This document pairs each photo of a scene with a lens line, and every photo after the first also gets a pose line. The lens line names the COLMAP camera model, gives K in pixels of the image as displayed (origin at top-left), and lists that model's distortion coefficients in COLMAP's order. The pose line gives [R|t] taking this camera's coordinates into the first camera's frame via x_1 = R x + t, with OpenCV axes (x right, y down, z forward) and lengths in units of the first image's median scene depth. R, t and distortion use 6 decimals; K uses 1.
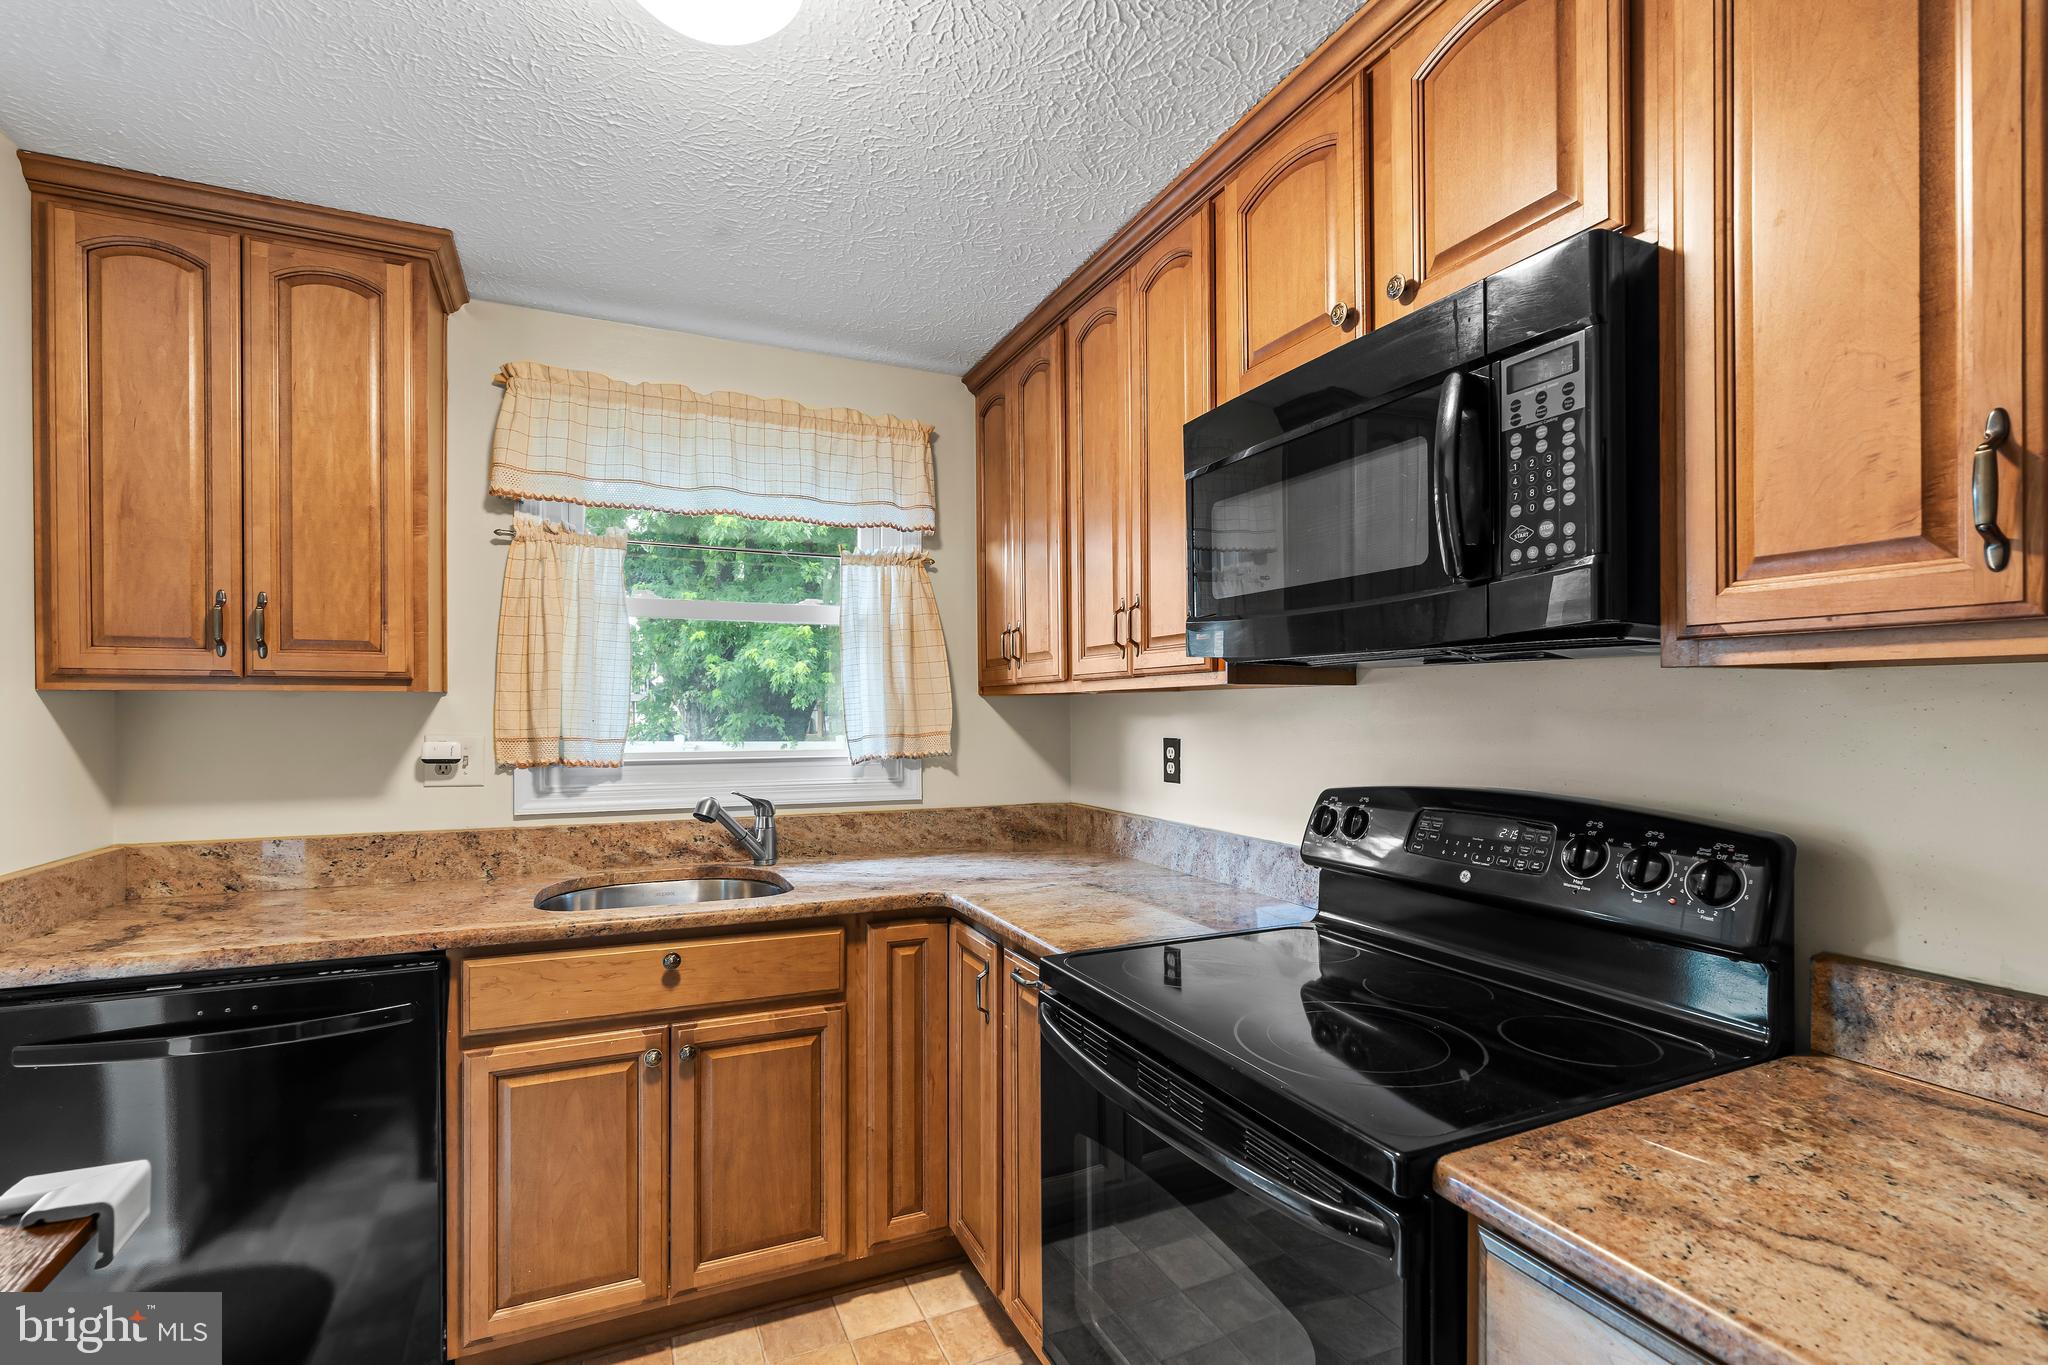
lens RADIAL K [[941.1, 0, 1023.7], [0, 941.1, 705.9], [0, 0, 1]] dist [-0.003642, 0.001941]
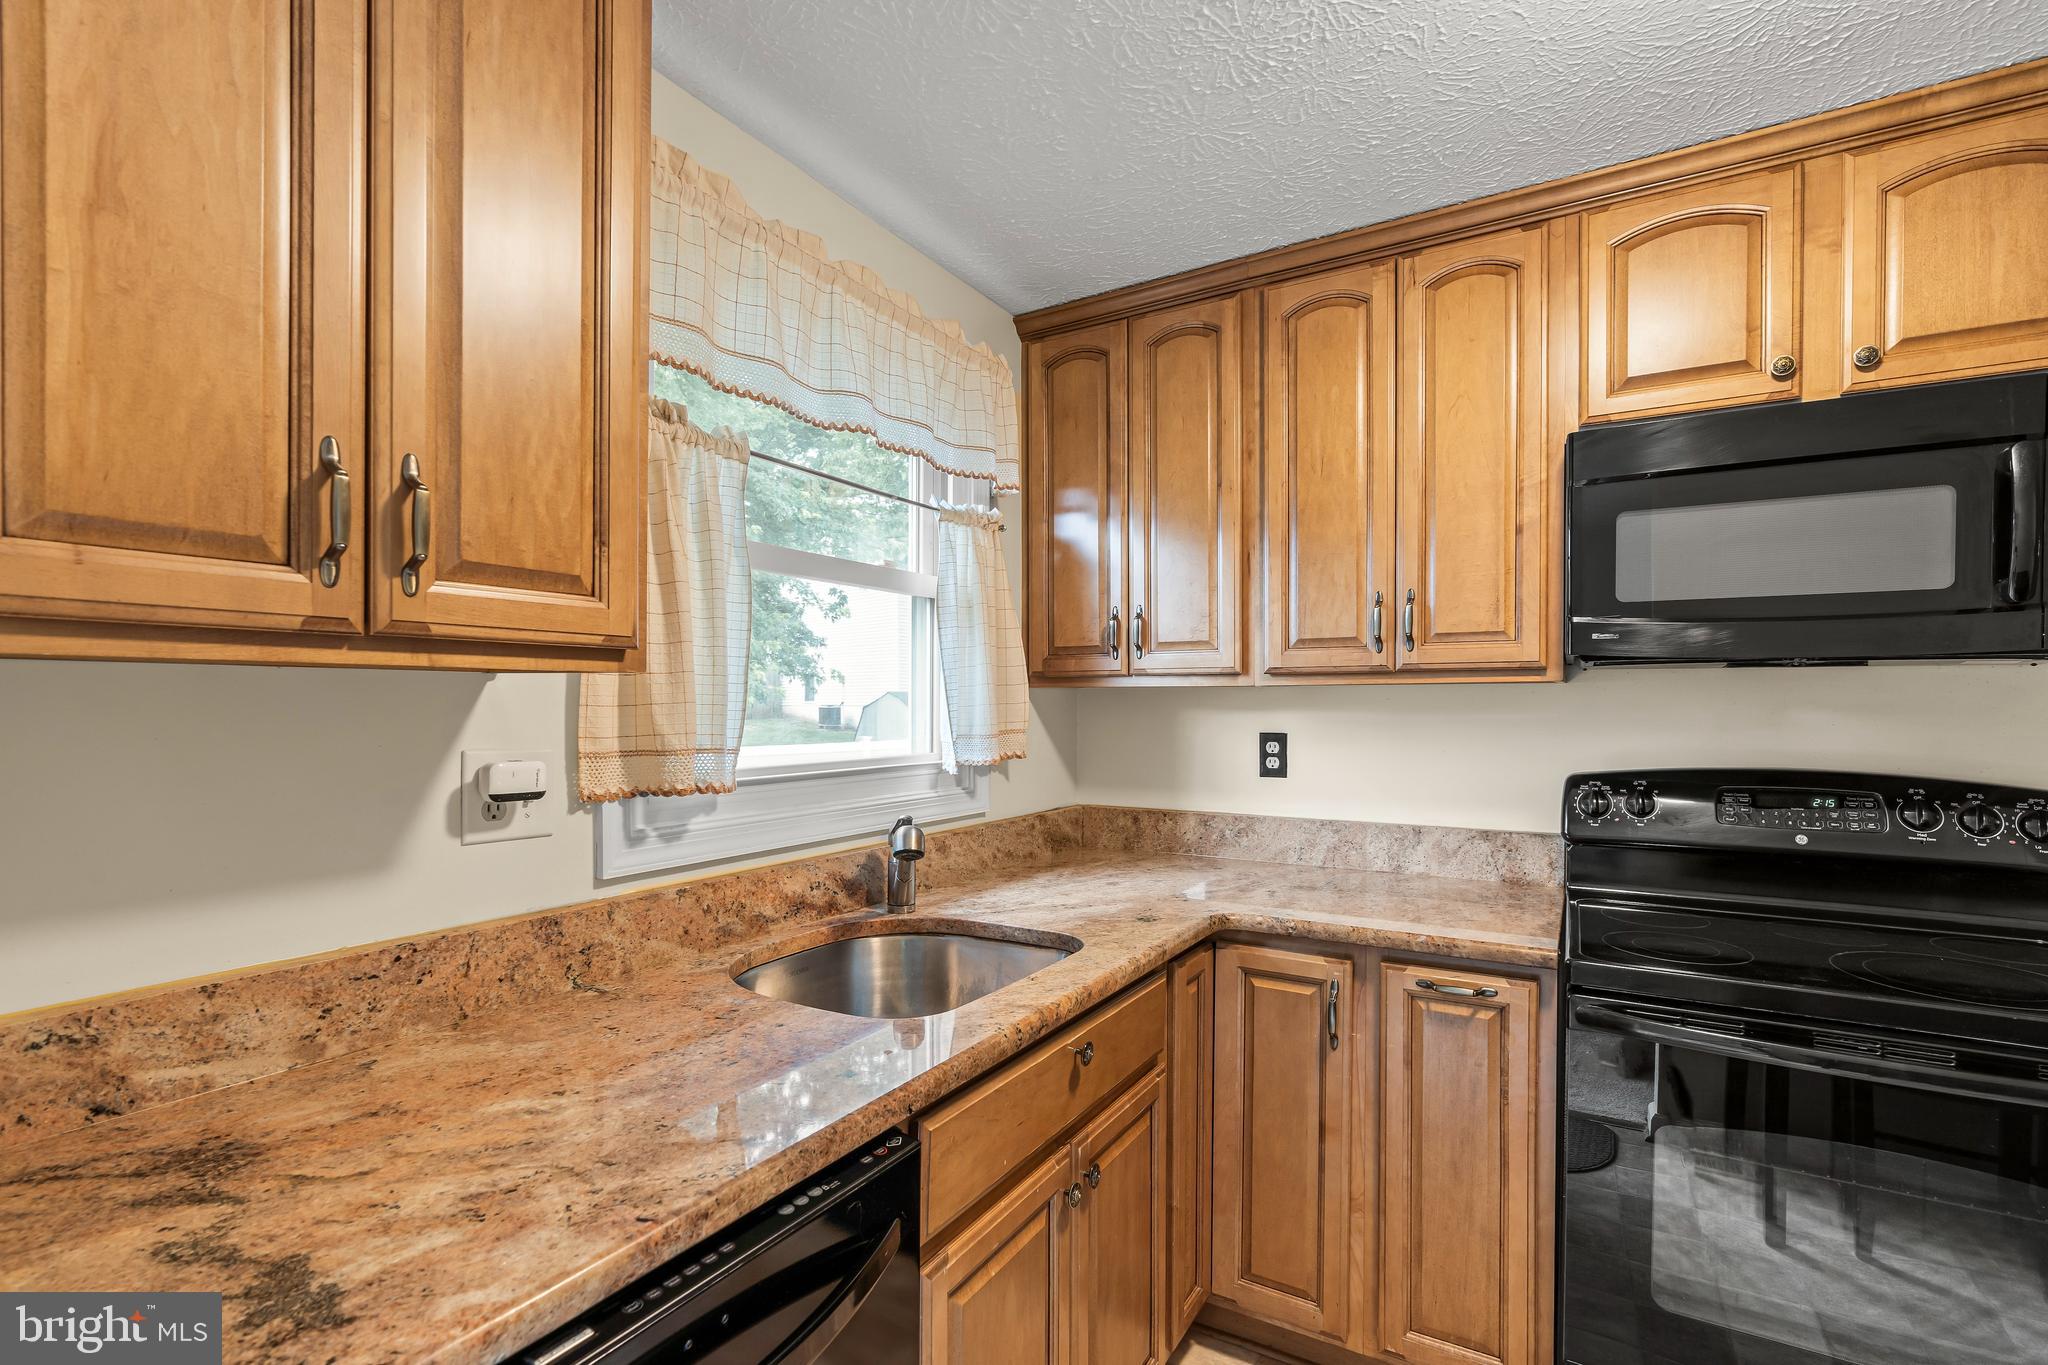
lens RADIAL K [[941.1, 0, 1018.2], [0, 941.1, 702.0], [0, 0, 1]] dist [-0.003642, 0.001941]
pose [[0.820260, 0.001429, 0.571989, -0.743056], [-0.003303, 0.999992, 0.002239, 0.000443], [-0.571981, -0.003726, 0.820258, 0.394719]]
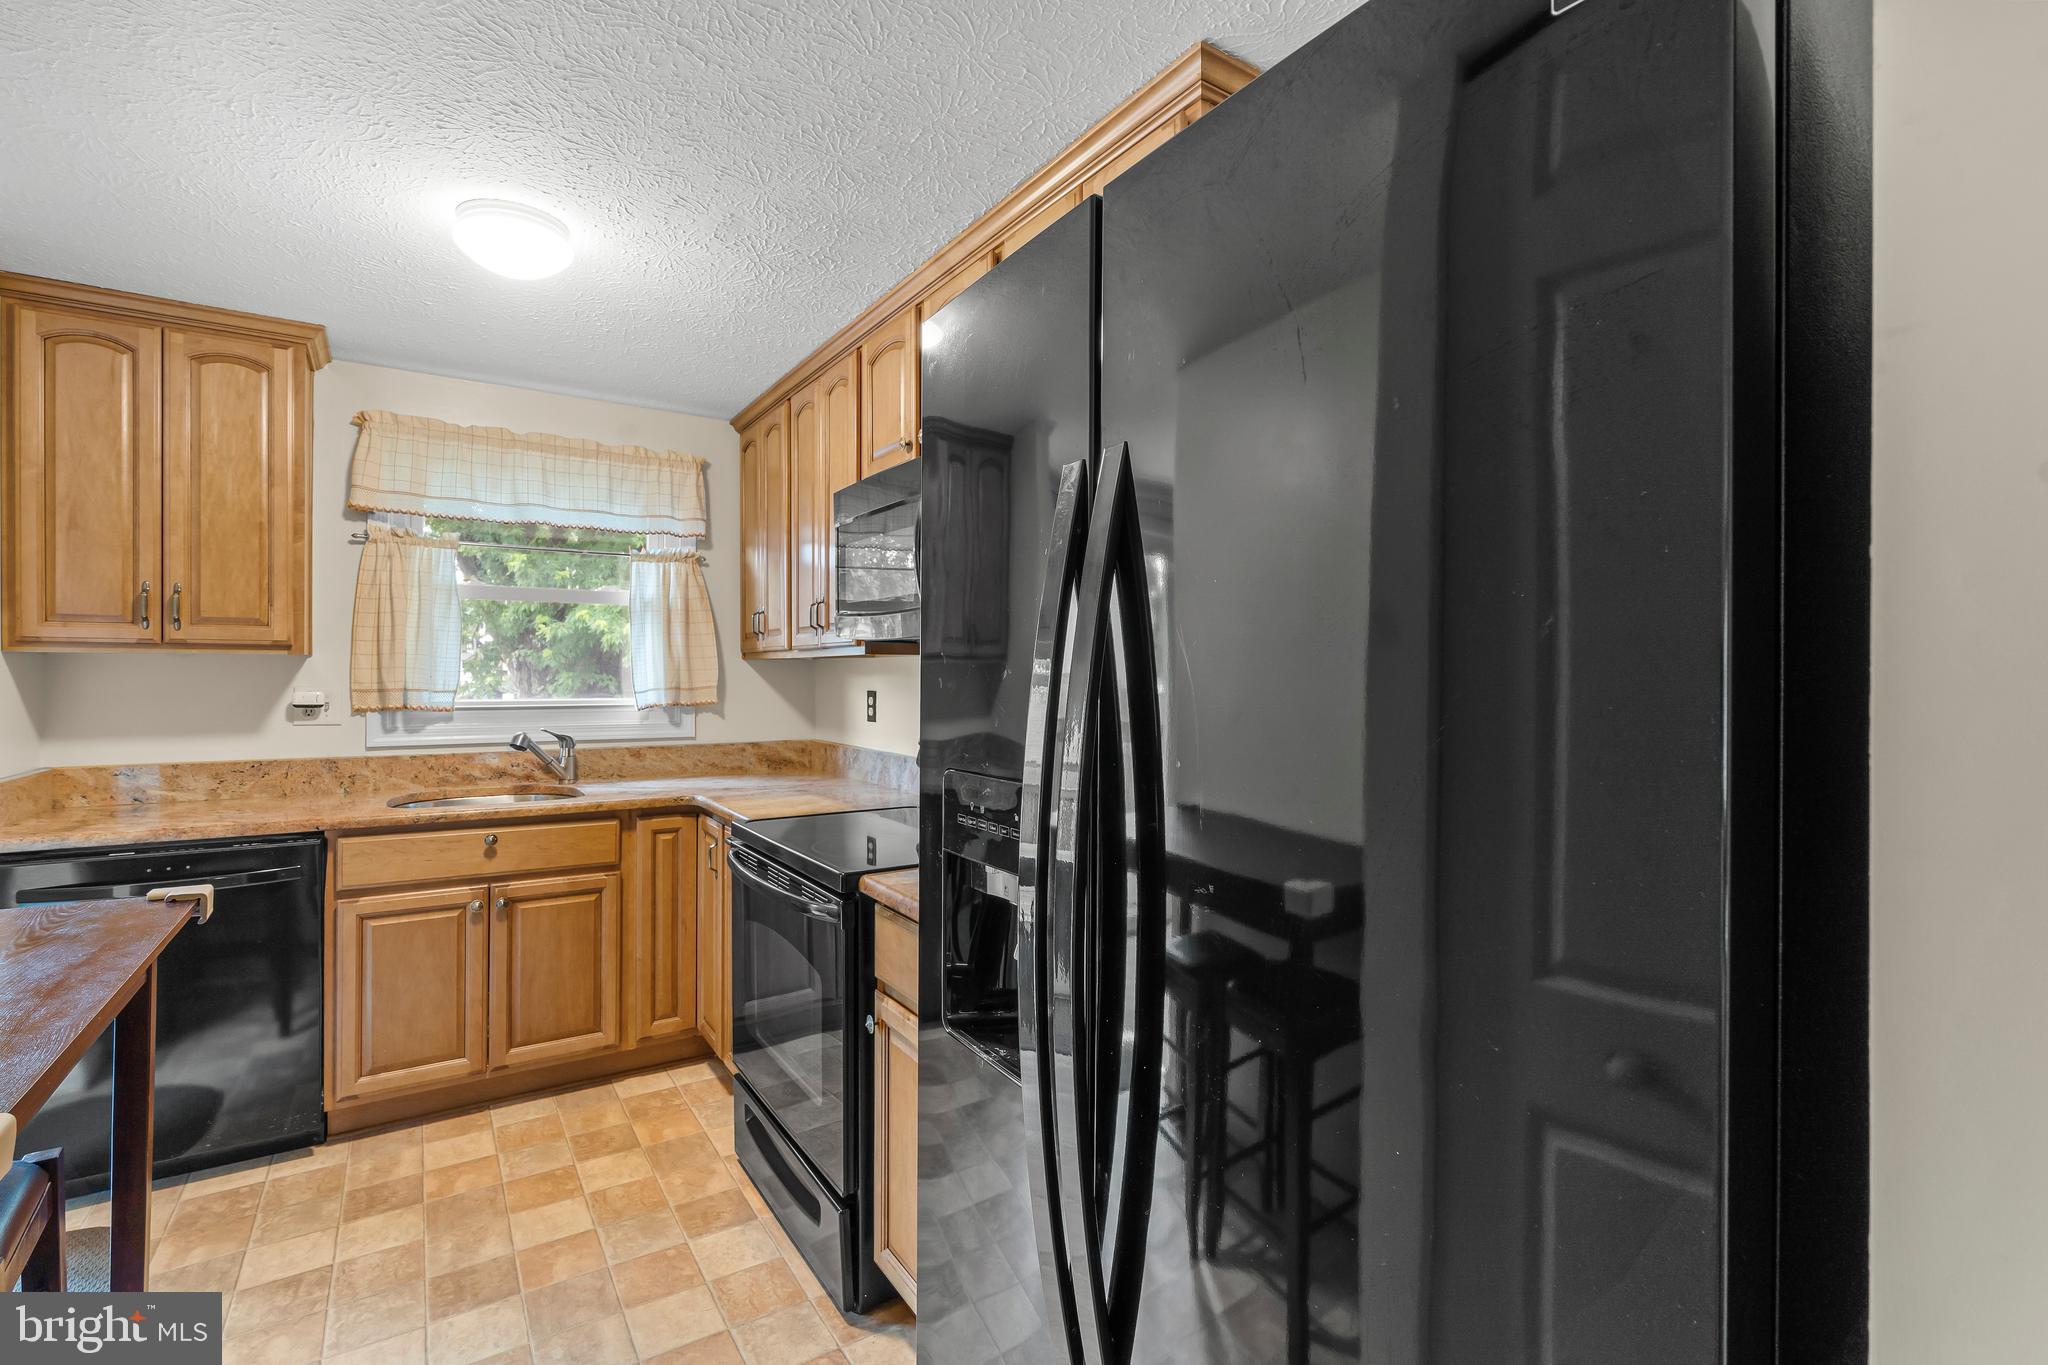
lens RADIAL K [[941.1, 0, 1030.5], [0, 941.1, 667.8], [0, 0, 1]] dist [-0.003642, 0.001941]
pose [[0.988360, 0.005616, 0.152029, 0.208337], [-0.005781, 0.999983, 0.000640, -0.002786], [-0.152023, -0.001512, 0.988376, -0.515128]]
